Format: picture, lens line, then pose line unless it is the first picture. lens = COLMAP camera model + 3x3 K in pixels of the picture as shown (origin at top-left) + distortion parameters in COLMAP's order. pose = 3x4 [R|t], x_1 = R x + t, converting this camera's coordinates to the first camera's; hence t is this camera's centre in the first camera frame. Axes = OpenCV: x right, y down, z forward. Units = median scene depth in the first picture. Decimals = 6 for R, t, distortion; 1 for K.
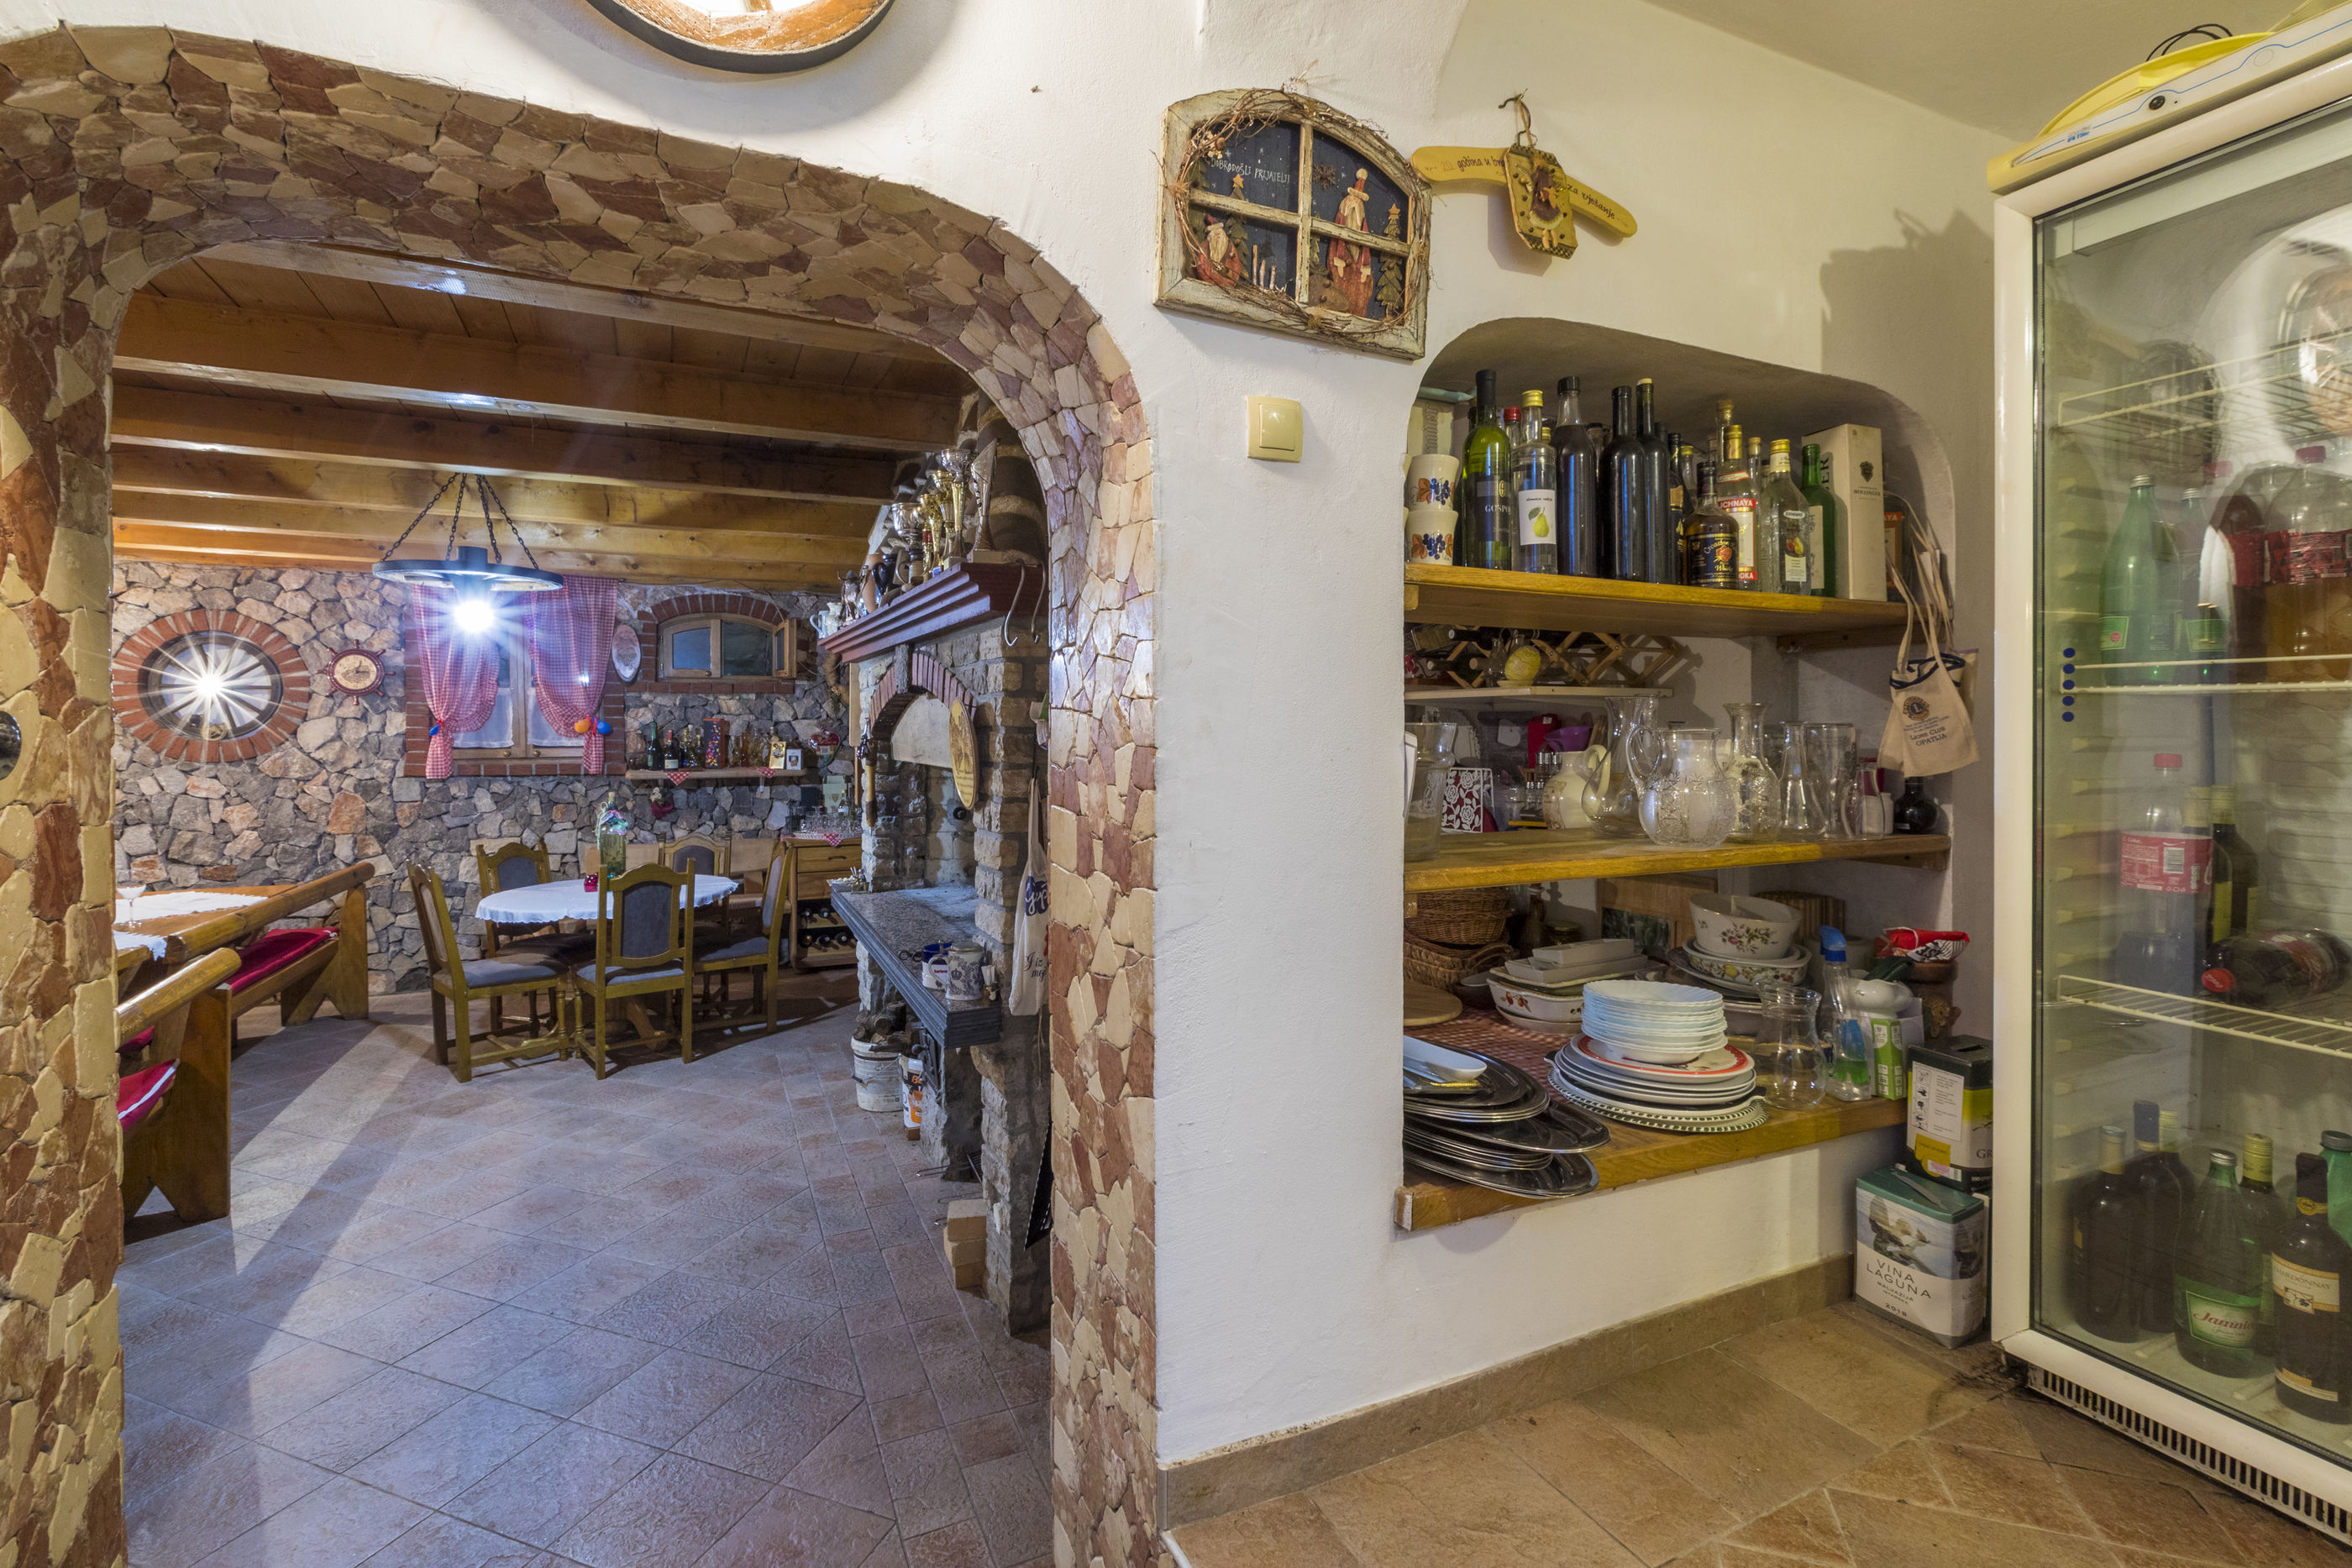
lens RADIAL K [[1051.4, 0, 1169.3], [0, 1051.4, 739.9], [0, 0, 1]] dist [0.001670, 0.000093]
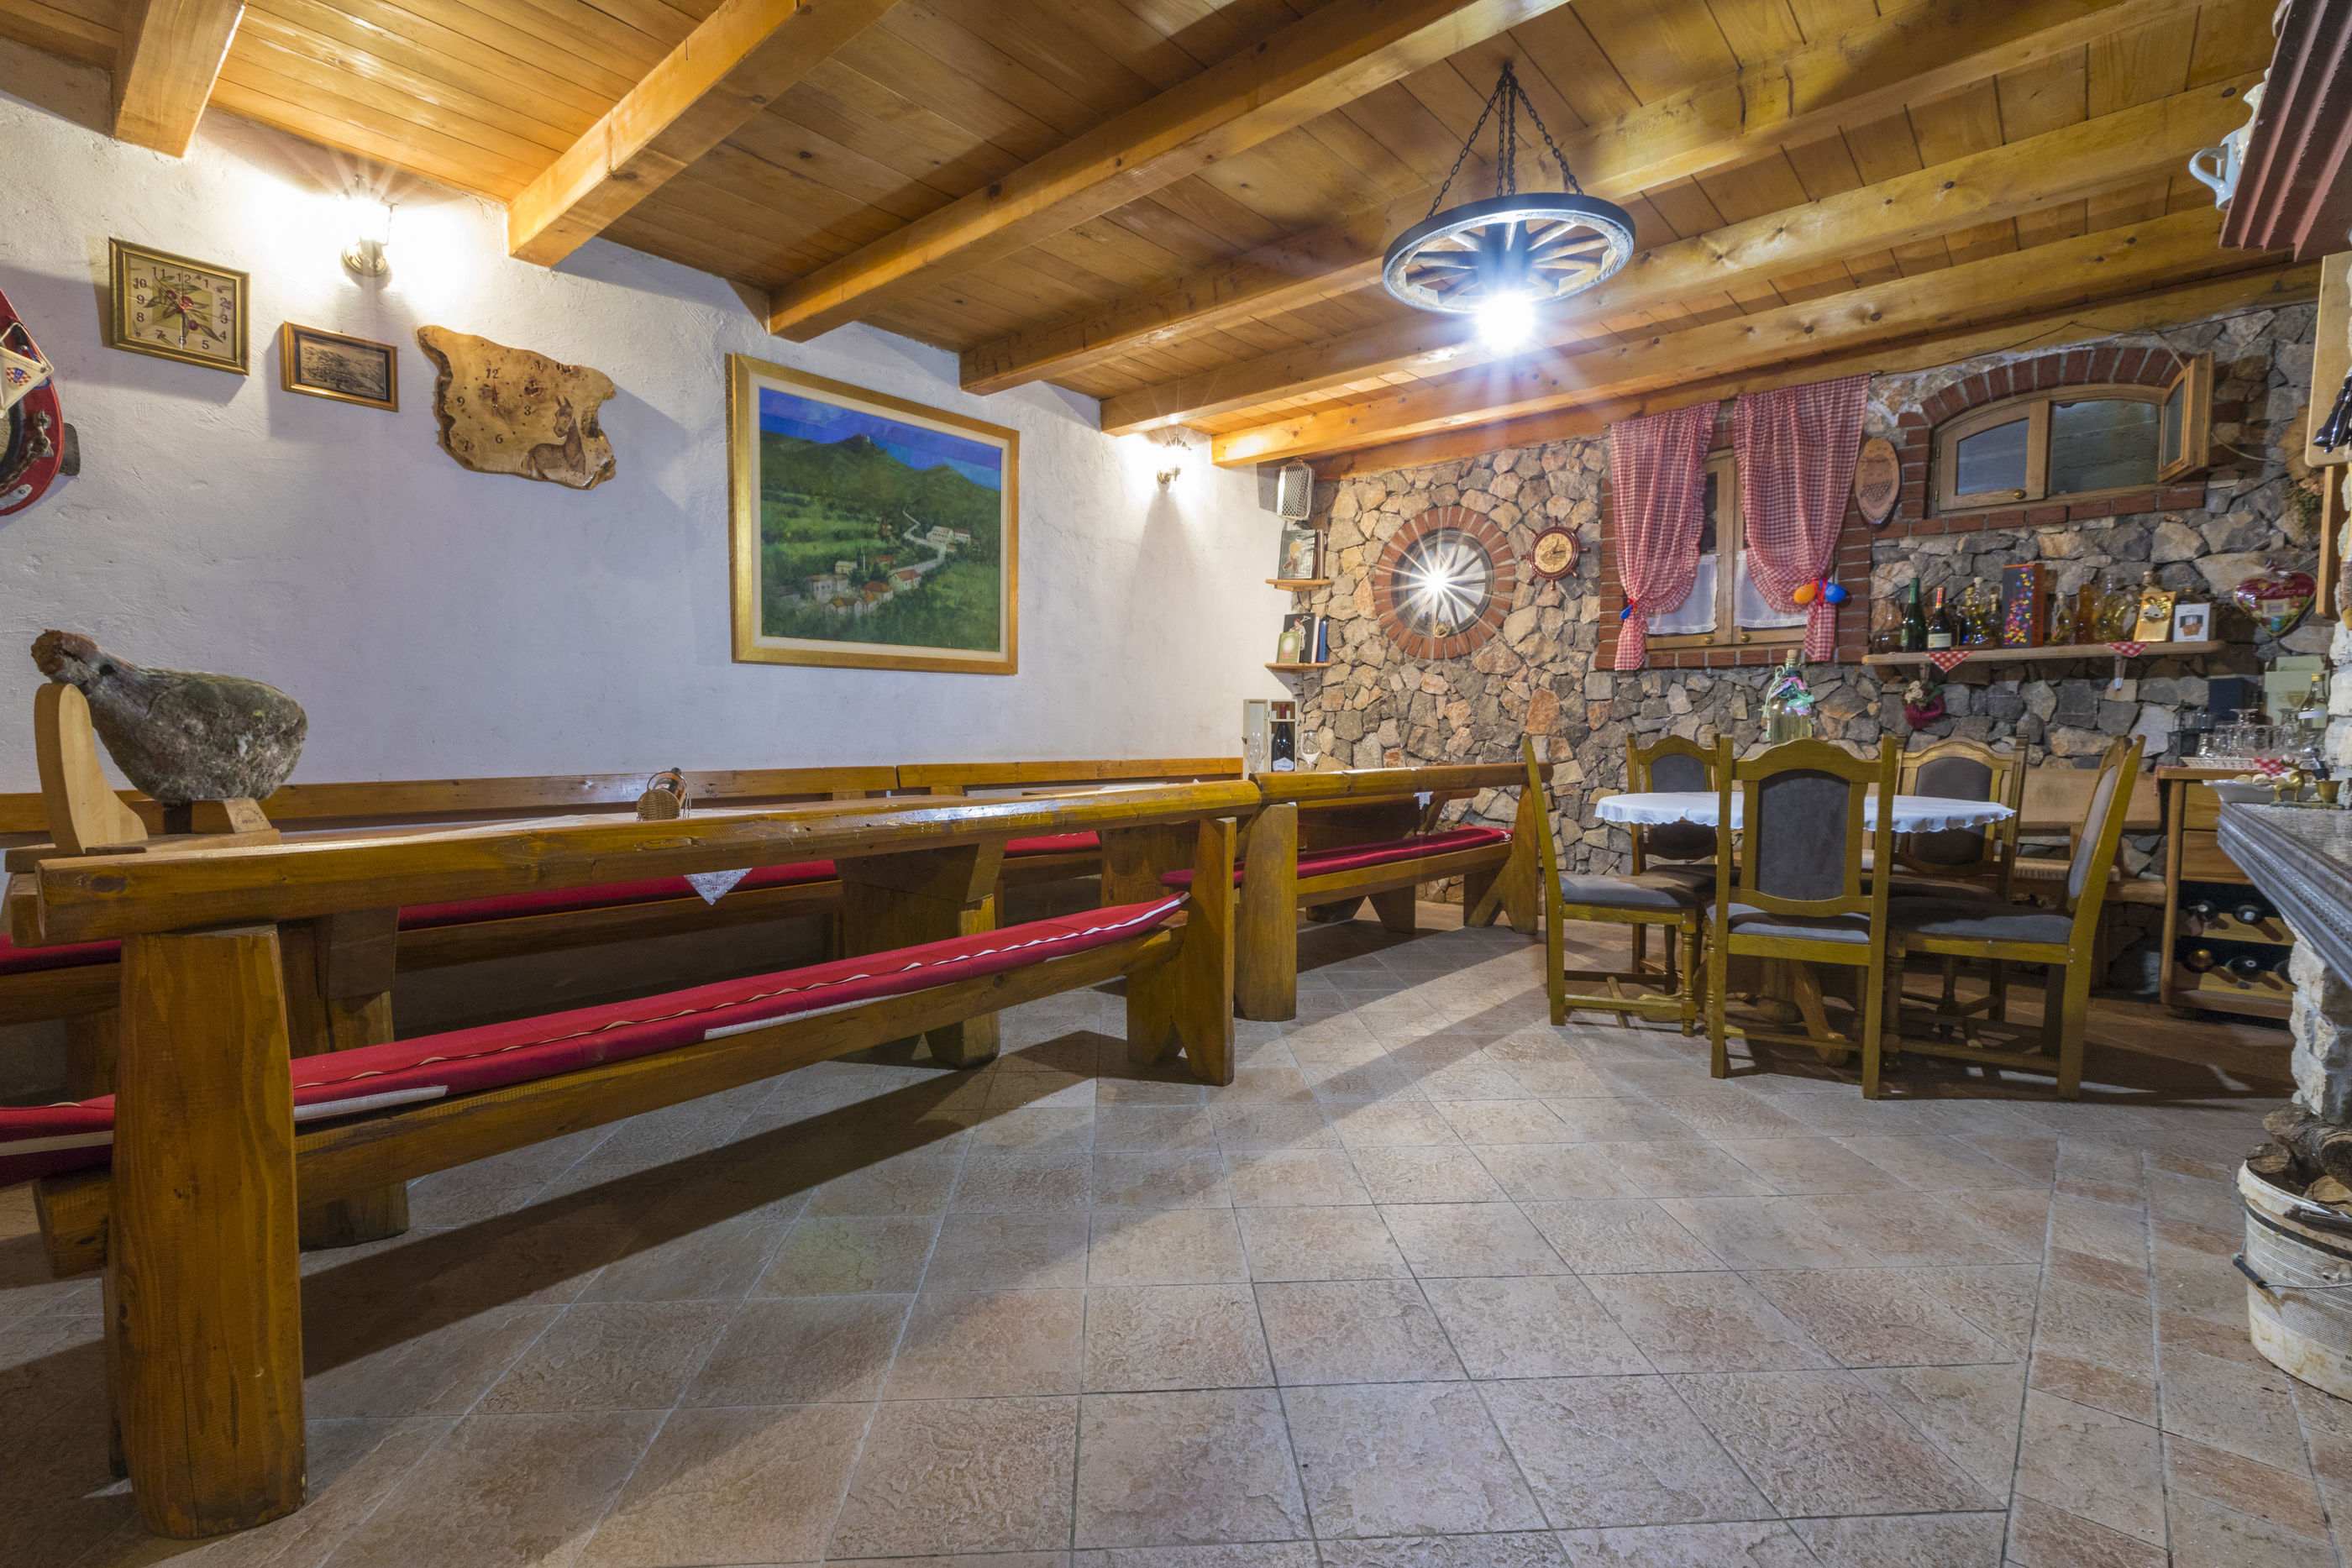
lens RADIAL K [[1043.1, 0, 1171.3], [0, 1043.1, 789.7], [0, 0, 1]] dist [0.001929, -0.000649]
pose [[0.400637, 0.054906, -0.914590, -0.082275], [-0.011739, 0.998429, 0.054797, 0.092259], [0.916161, -0.011218, 0.400652, 0.348420]]
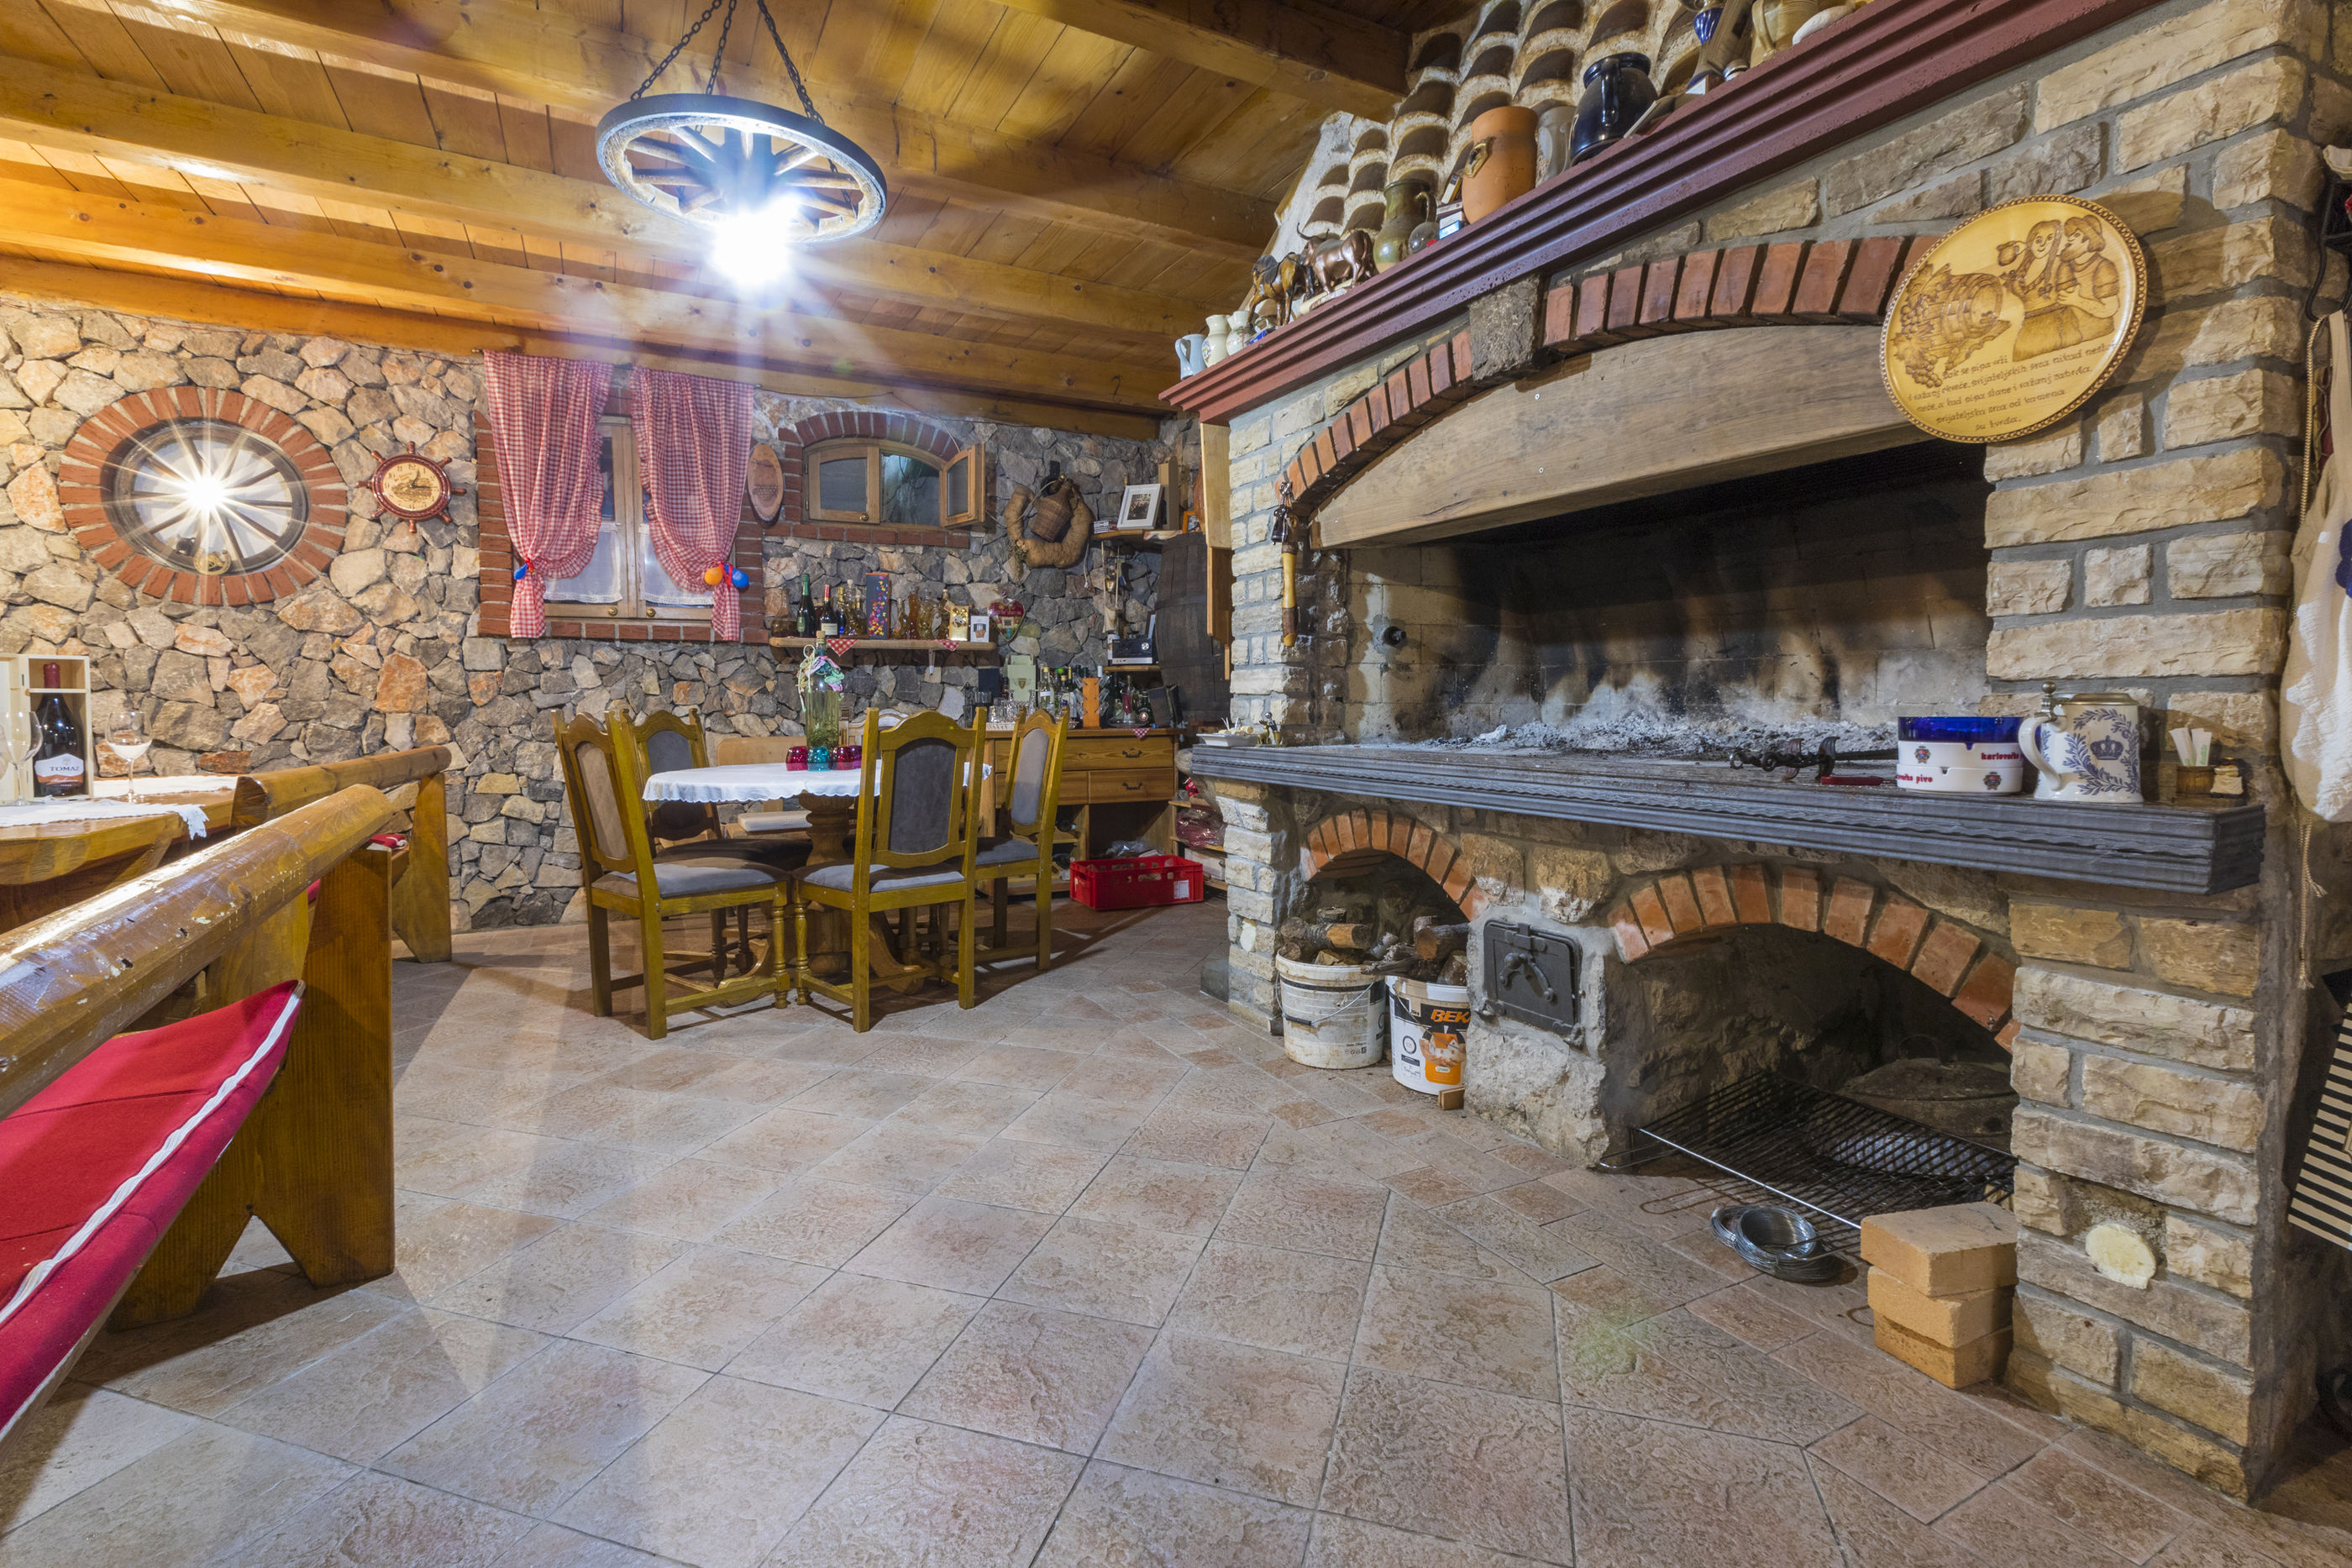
lens RADIAL K [[1051.4, 0, 1169.3], [0, 1051.4, 739.9], [0, 0, 1]] dist [0.001670, 0.000093]
pose [[0.998697, -0.003311, 0.050925, -0.294035], [0.002169, 0.999746, 0.022449, 0.094560], [-0.050986, -0.022310, 0.998450, 0.251503]]
